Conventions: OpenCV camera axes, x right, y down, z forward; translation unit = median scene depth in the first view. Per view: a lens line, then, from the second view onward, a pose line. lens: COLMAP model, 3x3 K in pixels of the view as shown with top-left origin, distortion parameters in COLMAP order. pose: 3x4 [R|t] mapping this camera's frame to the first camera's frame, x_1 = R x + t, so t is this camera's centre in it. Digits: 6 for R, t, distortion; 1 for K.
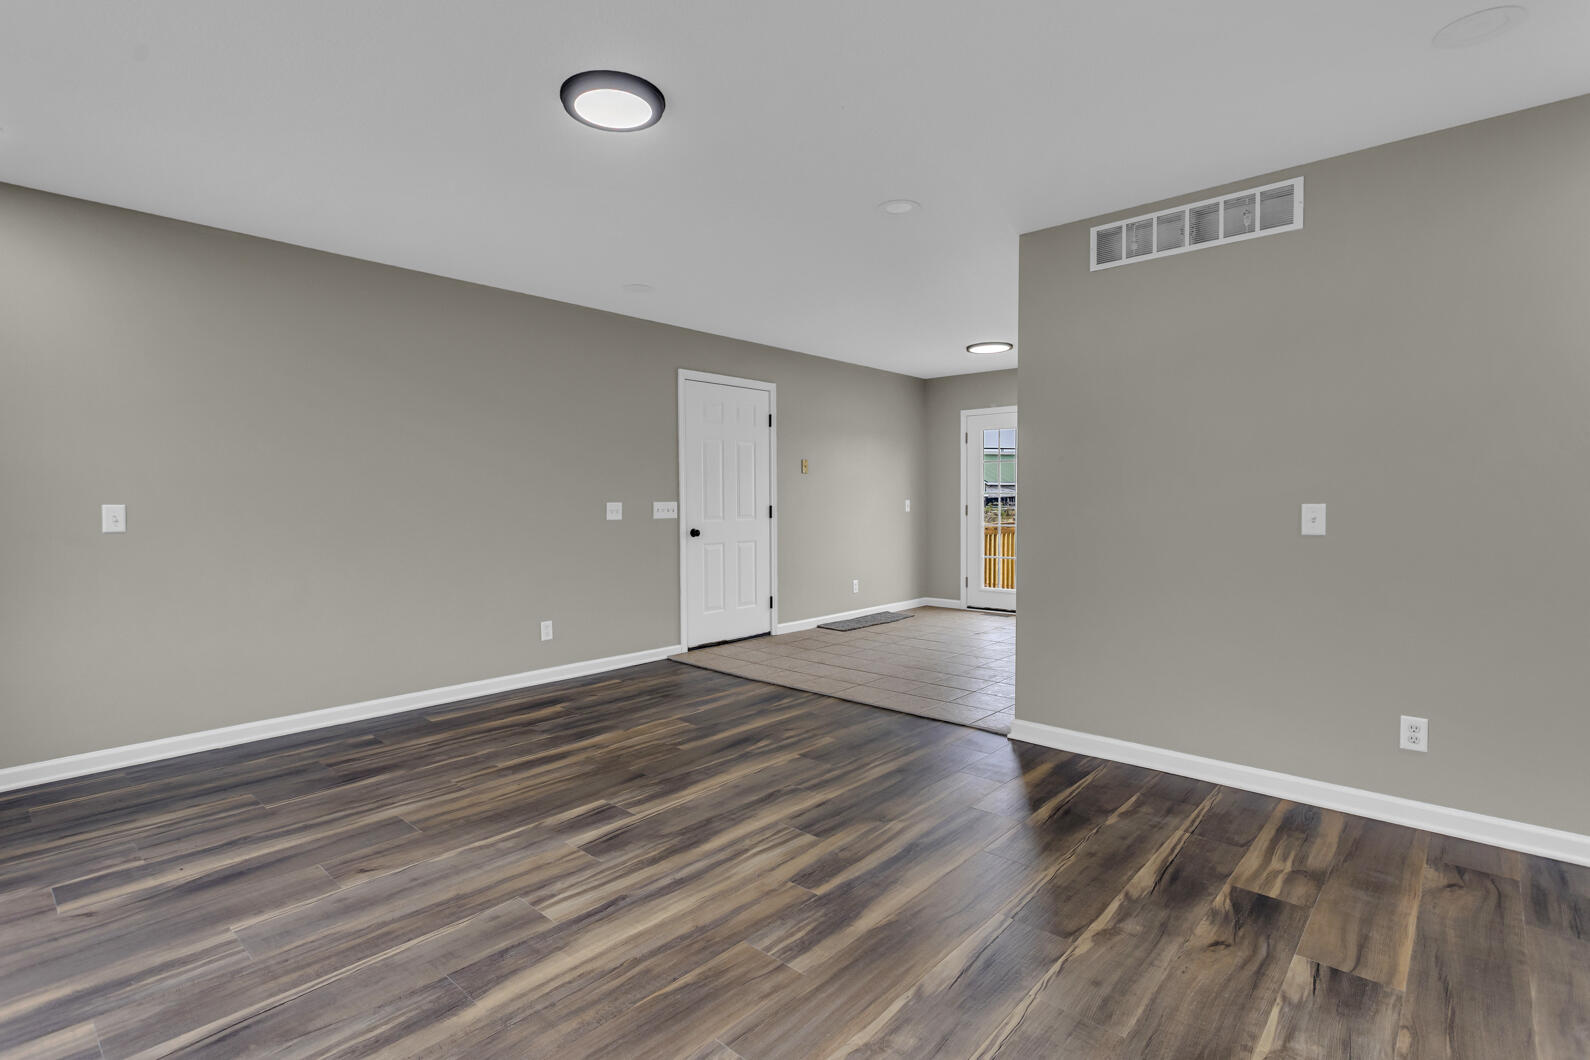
lens RADIAL K [[767.1, 0, 788.9], [0, 767.1, 514.2], [0, 0, 1]] dist [0.001241, 0.000205]
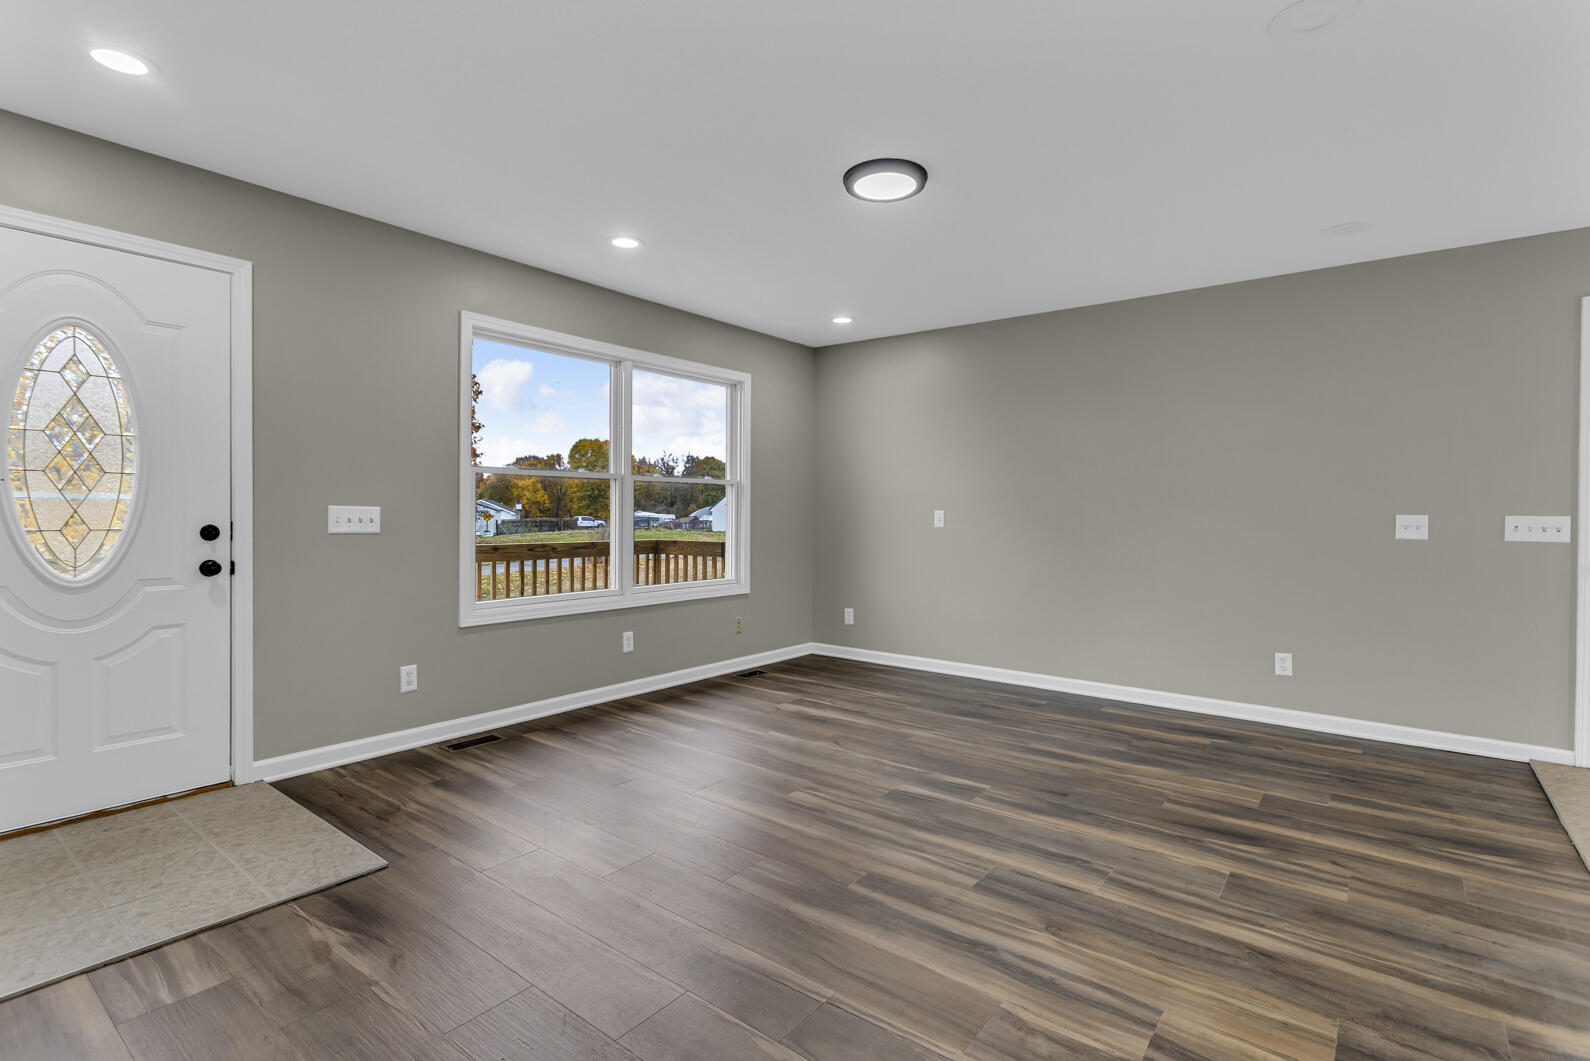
lens RADIAL K [[767.1, 0, 788.9], [0, 767.1, 514.7], [0, 0, 1]] dist [0.001241, 0.000205]
pose [[0.060952, 0.009717, -0.998093, 0.790011], [-0.027424, 0.999591, 0.008057, -0.008911], [0.997764, 0.026880, 0.061193, 0.627203]]
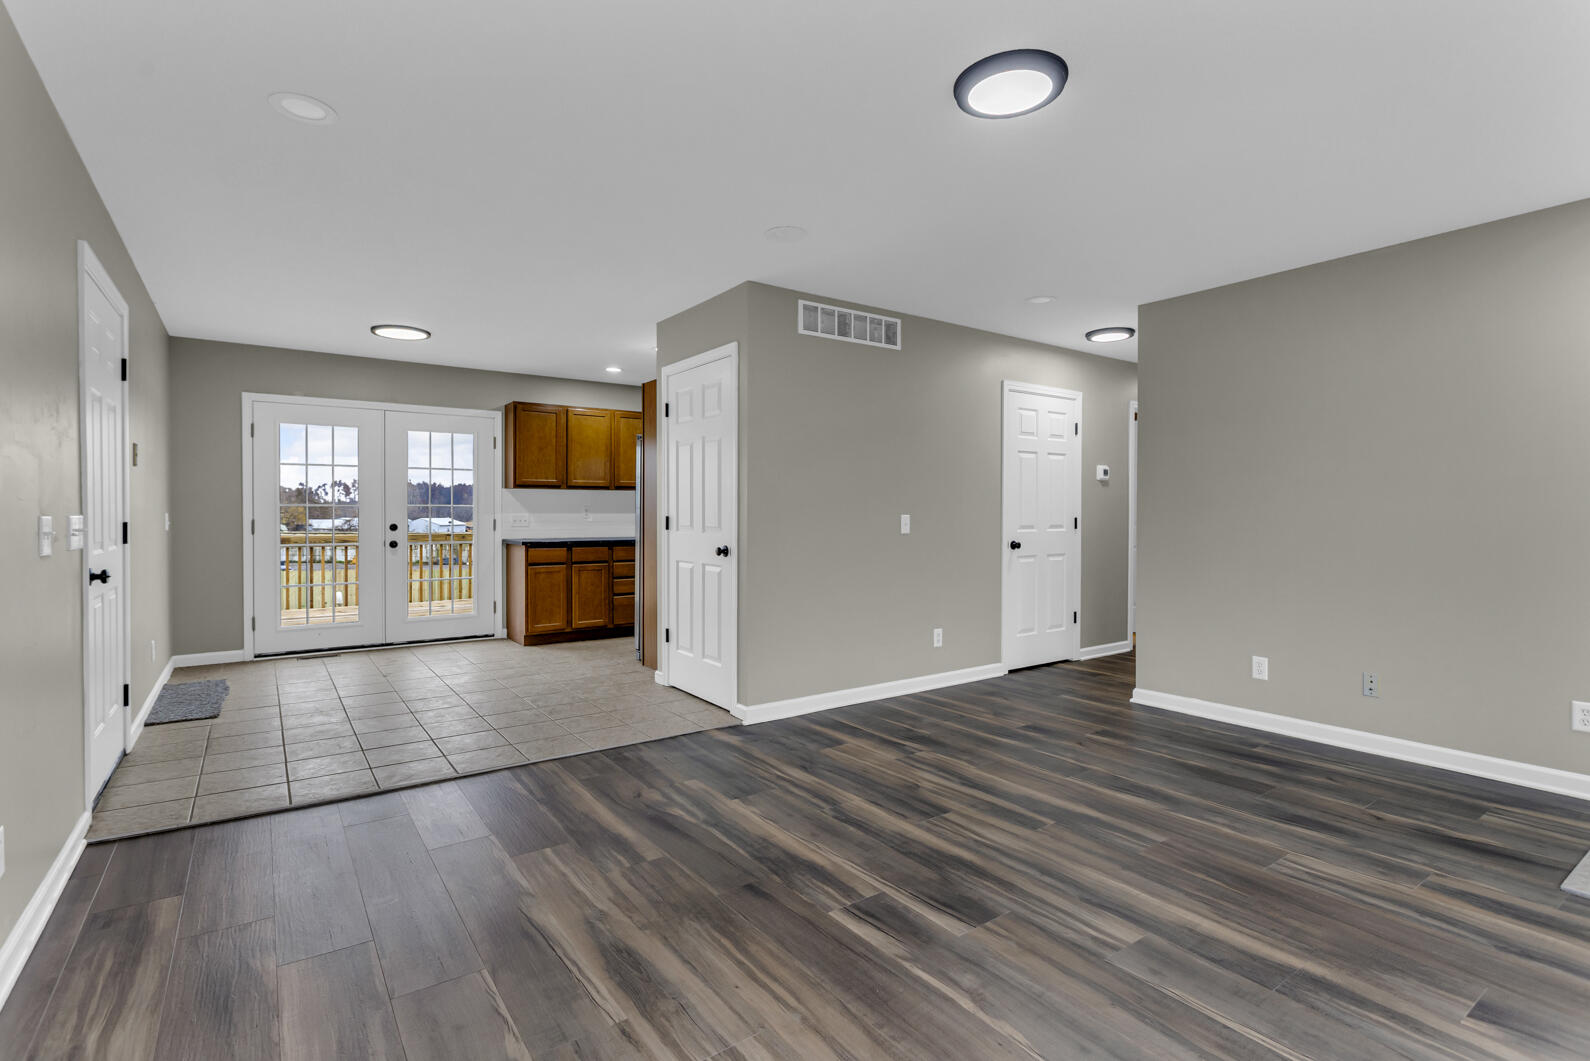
lens RADIAL K [[742.1, 0, 796.4], [0, 742.1, 520.9], [0, 0, 1]] dist [0.002972, 0.000707]
pose [[0.217136, -0.005761, 0.976124, -0.927850], [0.018167, 0.999833, 0.001859, -0.008875], [-0.975972, 0.017330, 0.217204, 0.848715]]
